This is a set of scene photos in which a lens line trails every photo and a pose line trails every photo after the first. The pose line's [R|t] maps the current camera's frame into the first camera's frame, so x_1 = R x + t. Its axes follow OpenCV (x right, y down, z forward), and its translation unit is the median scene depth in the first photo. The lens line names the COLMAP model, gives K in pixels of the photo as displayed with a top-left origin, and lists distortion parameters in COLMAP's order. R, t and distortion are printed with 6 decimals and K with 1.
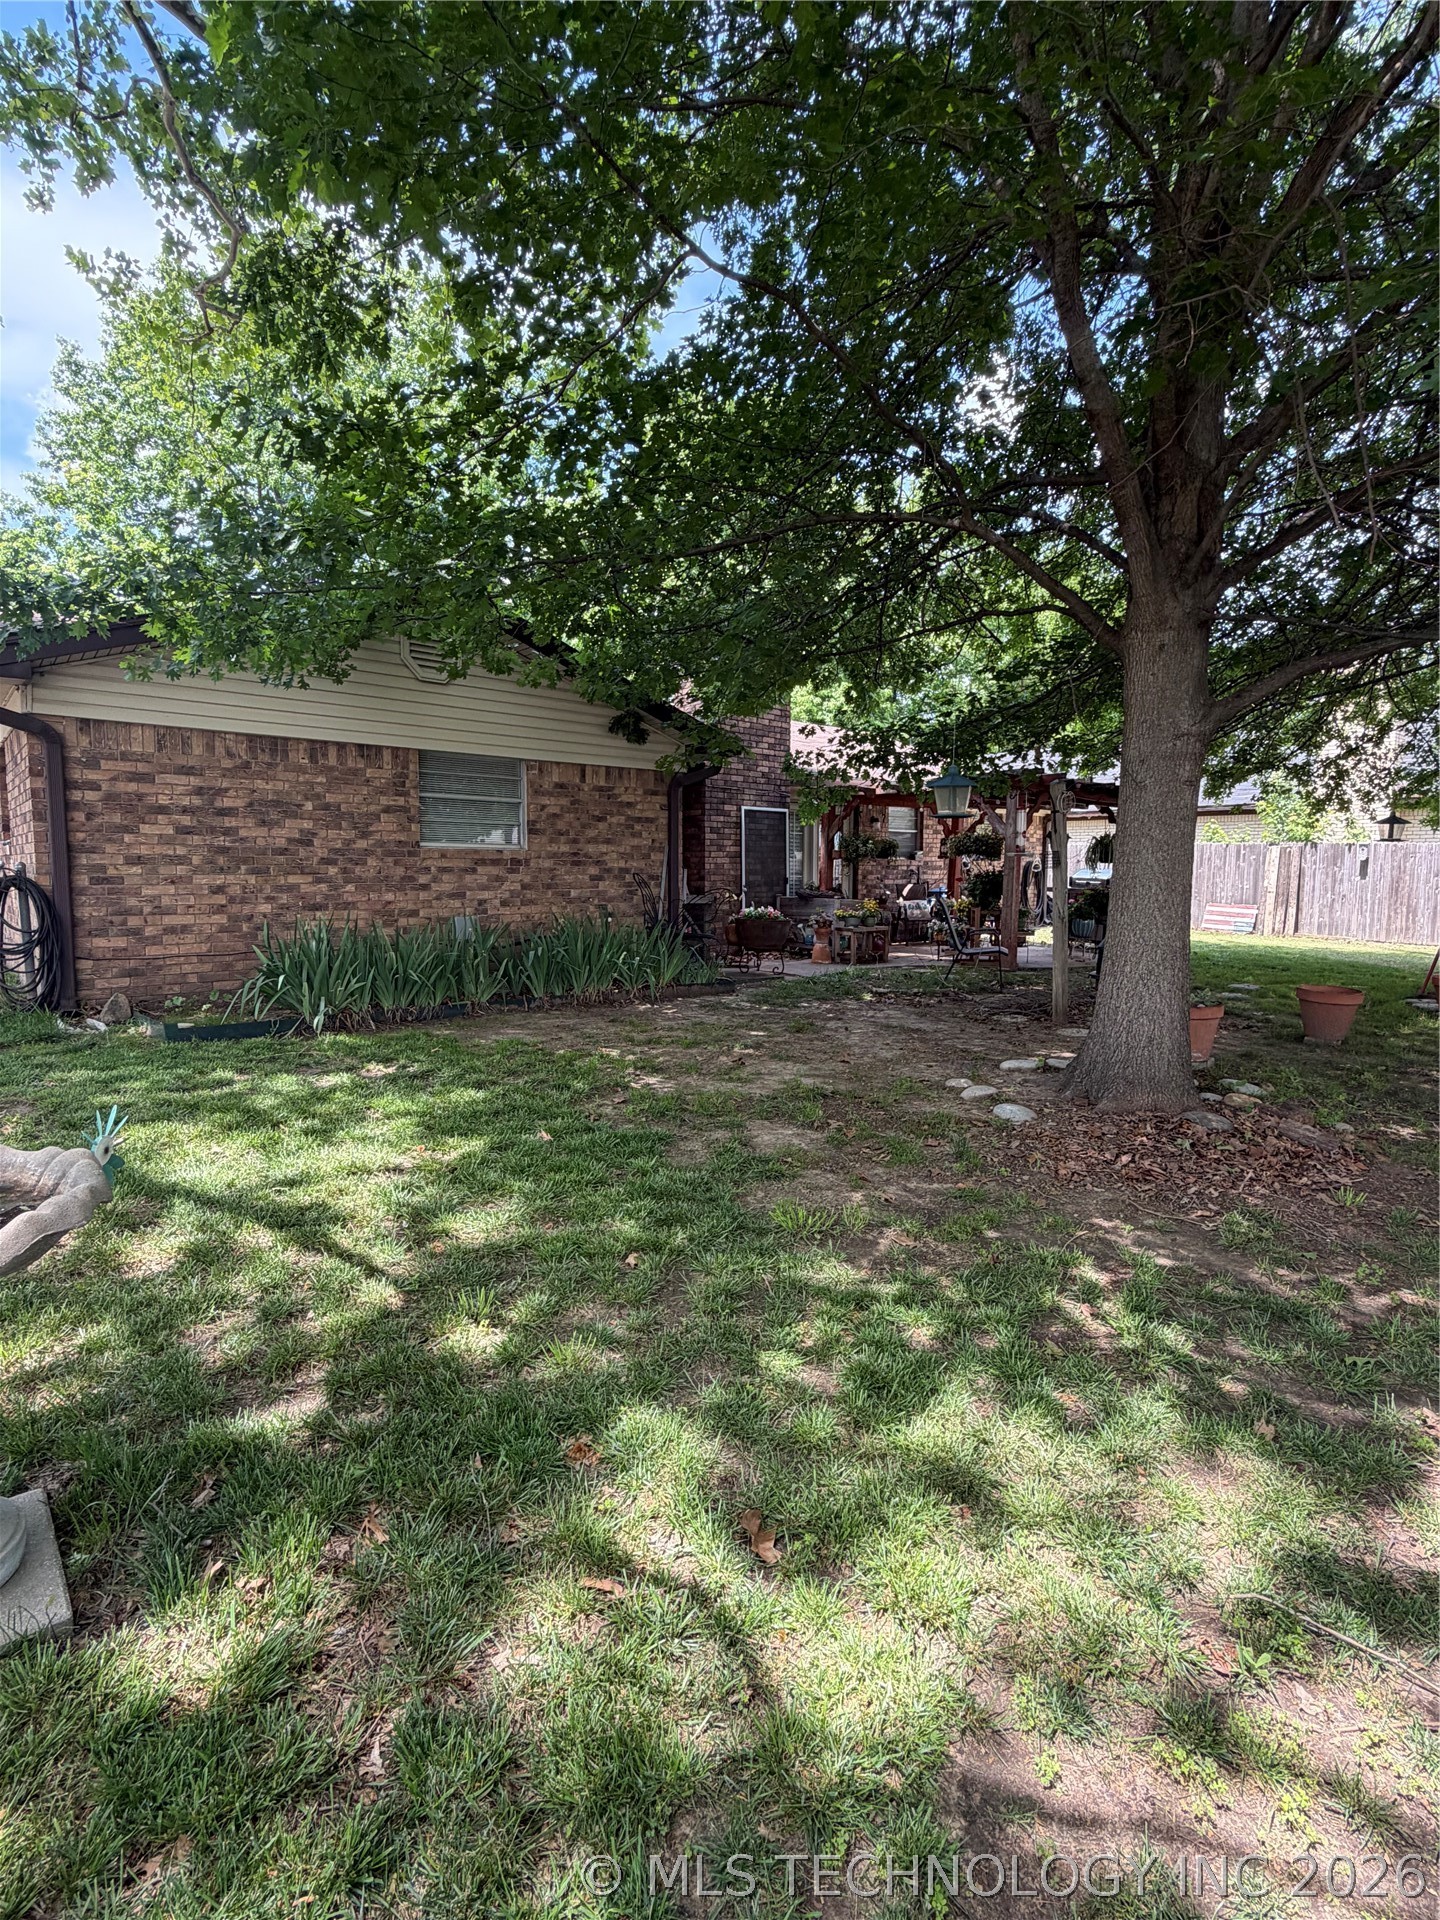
lens RADIAL K [[932.2, 0, 720.0], [0, 932.2, 960.0], [0, 0, 1]] dist [0.000886, 0.000040]
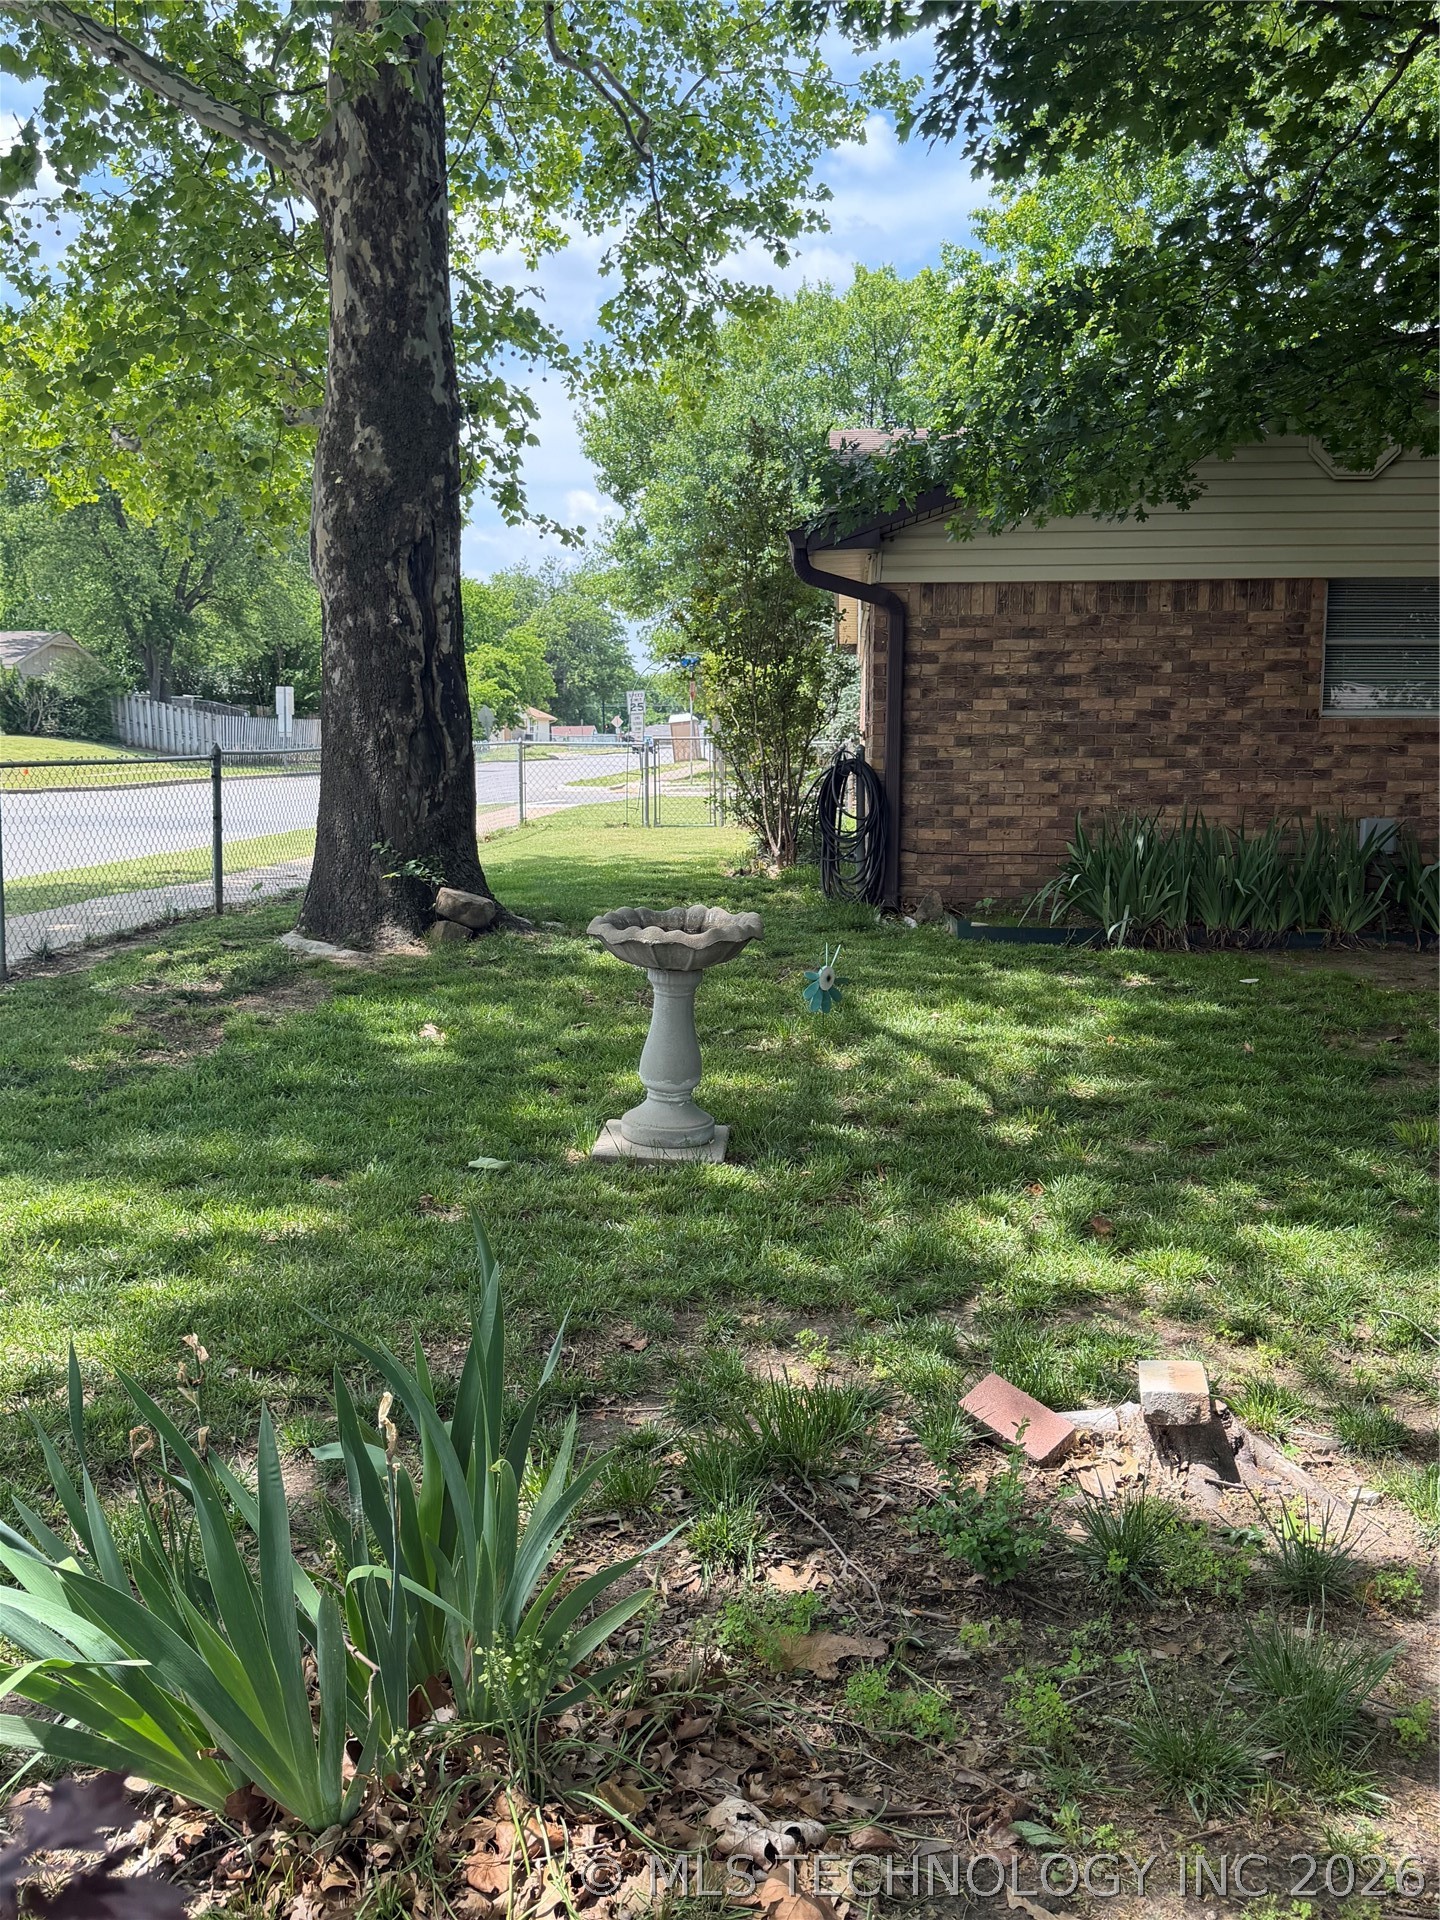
lens RADIAL K [[1741.9, 0, 720.0], [0, 1741.9, 960.0], [0, 0, 1]] dist [0.000979, -0.001100]
pose [[0.707864, 0.074739, -0.702383, 0.352762], [-0.061005, 0.997140, 0.044622, 0.036663], [0.703709, 0.011263, 0.710399, -0.301465]]
